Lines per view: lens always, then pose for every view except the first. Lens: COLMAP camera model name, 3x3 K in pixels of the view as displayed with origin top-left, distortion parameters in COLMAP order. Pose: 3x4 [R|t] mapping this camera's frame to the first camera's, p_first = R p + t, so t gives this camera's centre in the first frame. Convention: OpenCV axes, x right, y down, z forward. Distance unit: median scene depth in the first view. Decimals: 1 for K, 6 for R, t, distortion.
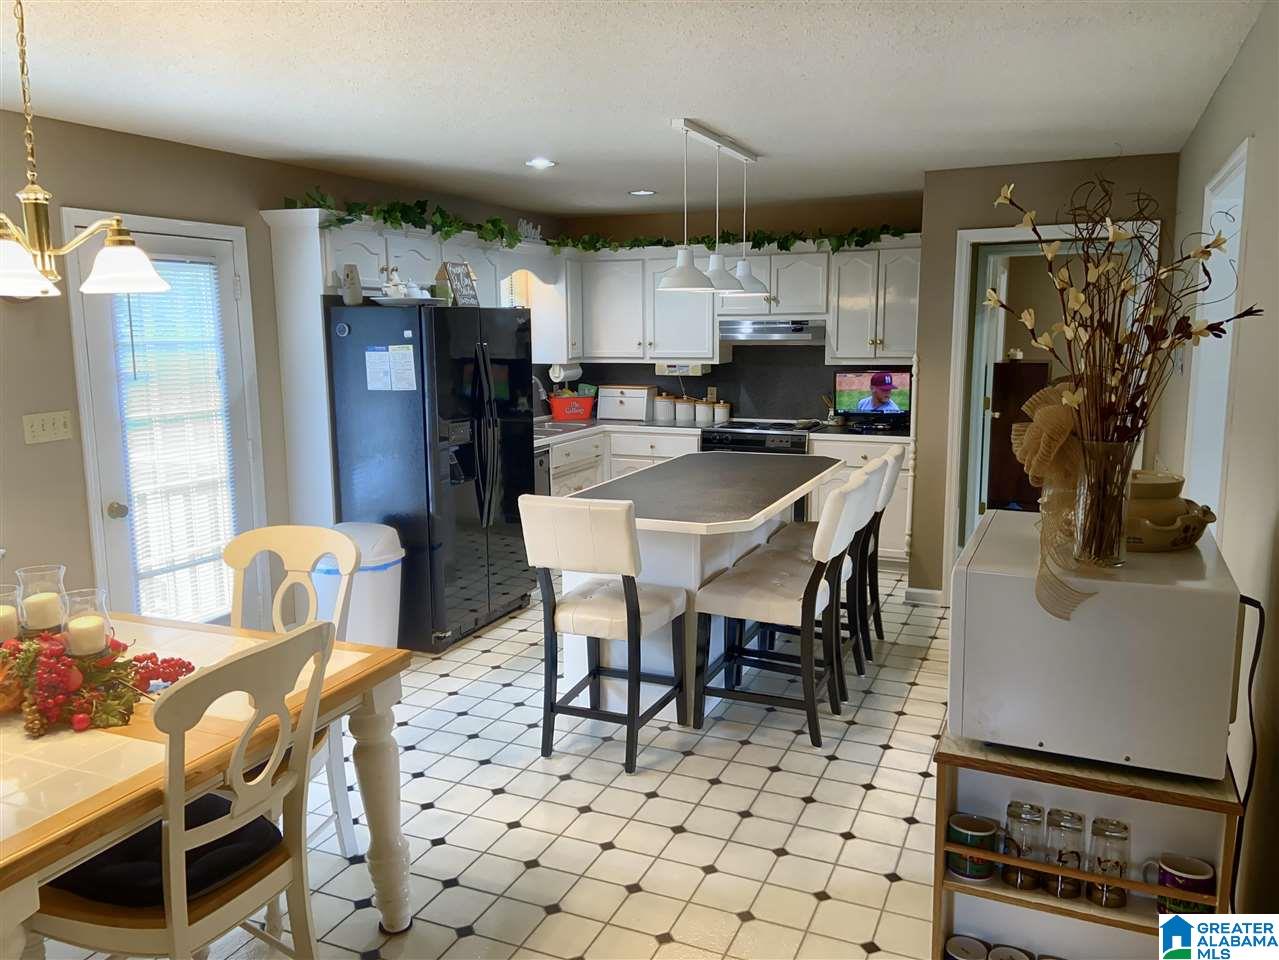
lens RADIAL K [[983.5, 0, 635.5], [0, 983.5, 479.2], [0, 0, 1]] dist [0.105967, -0.126901]
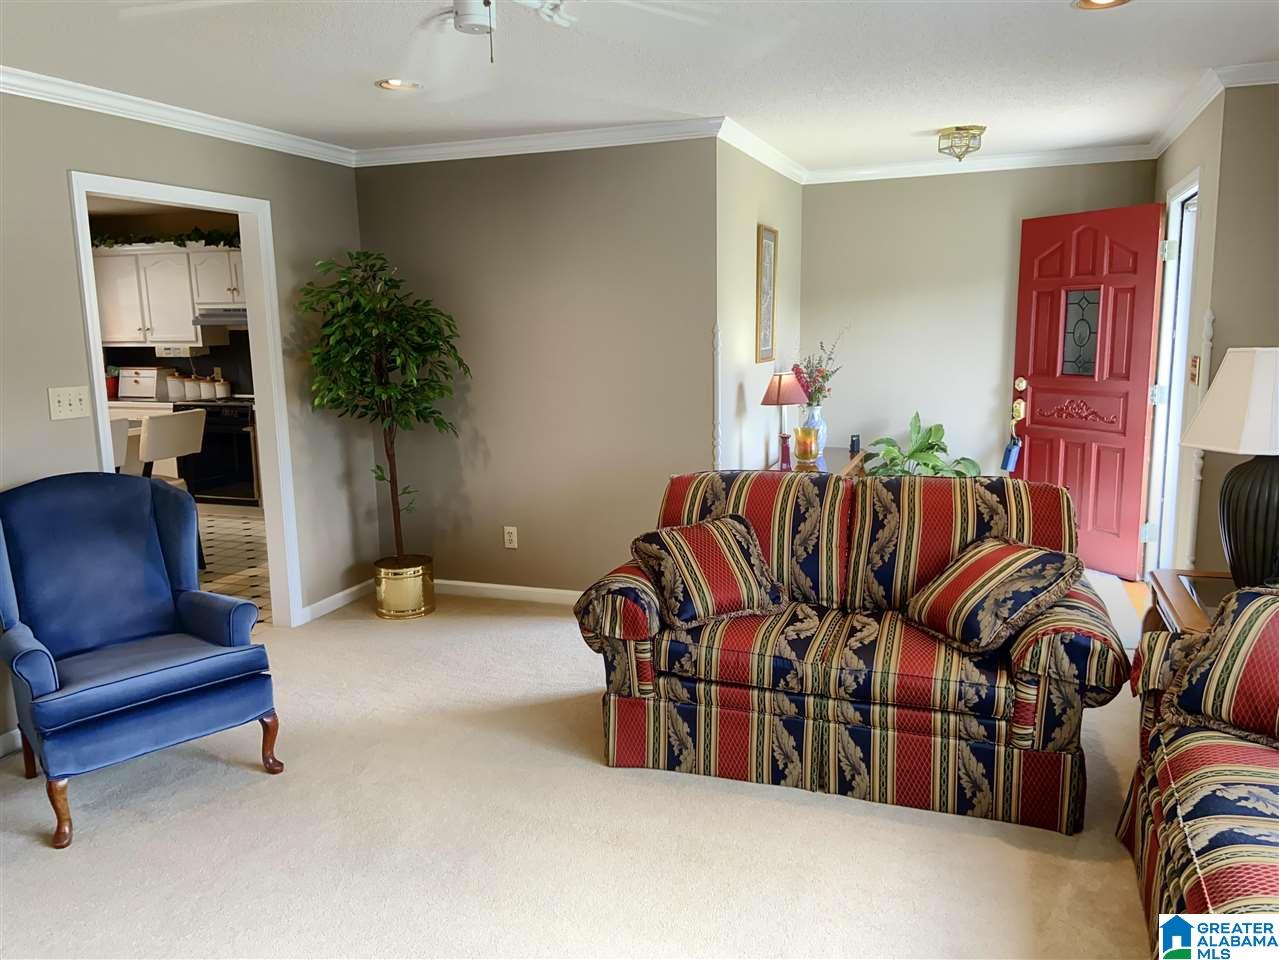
lens RADIAL K [[983.5, 0, 646.2], [0, 983.5, 473.6], [0, 0, 1]] dist [0.105967, -0.126901]
pose [[0.998232, -0.019692, 0.056075, 0.544674], [0.019661, 0.999806, 0.001105, 0.040058], [-0.056086, -0.000001, 0.998426, -0.189116]]
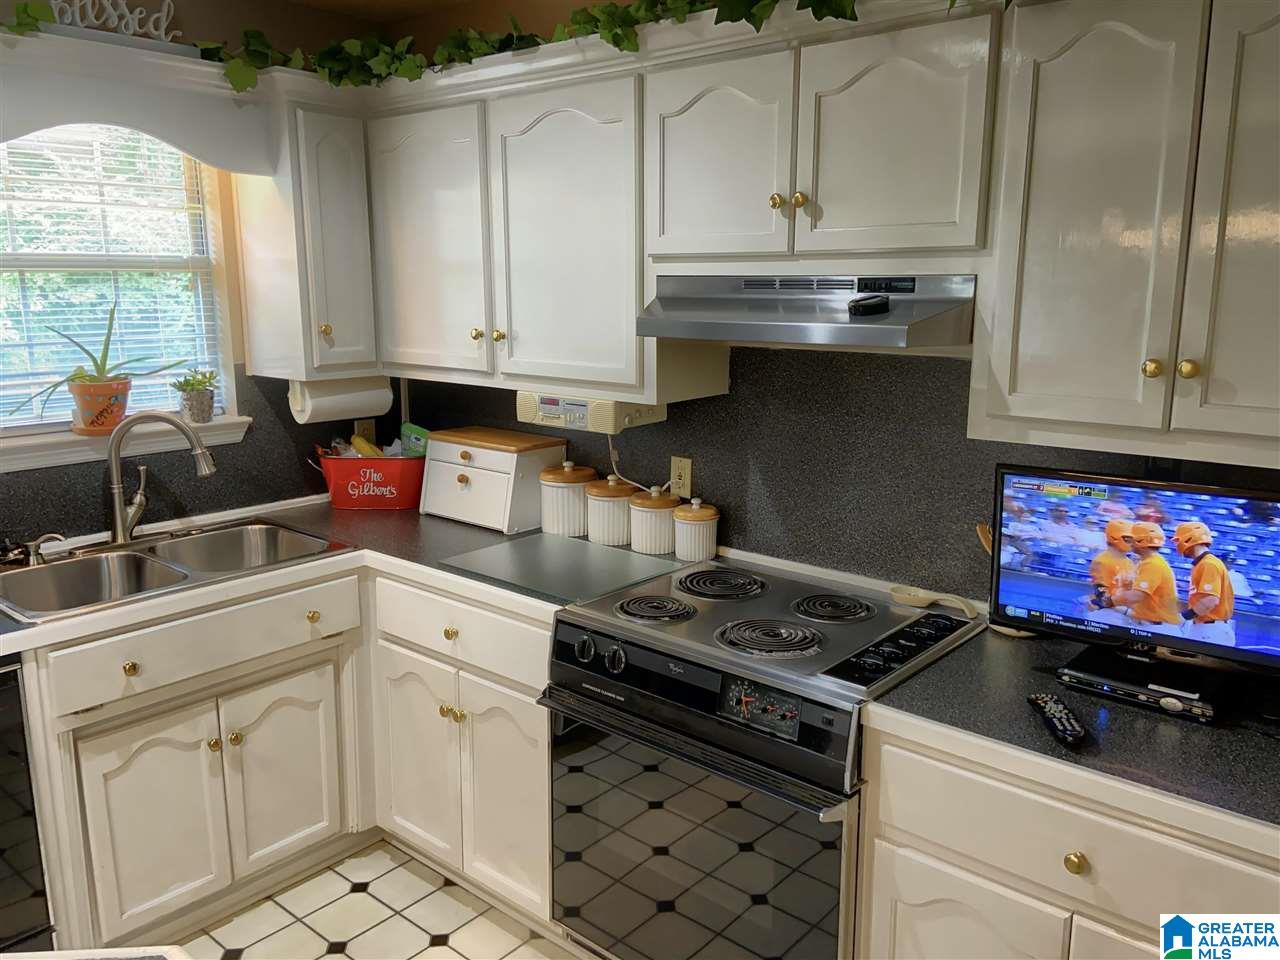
lens RADIAL K [[984.3, 0, 643.7], [0, 984.3, 472.8], [0, 0, 1]] dist [0.105967, -0.126901]
pose [[0.959123, 0.065463, -0.275315, 0.179361], [-0.056021, 0.997545, 0.042031, -0.111031], [0.277391, -0.024890, 0.960435, 0.695595]]
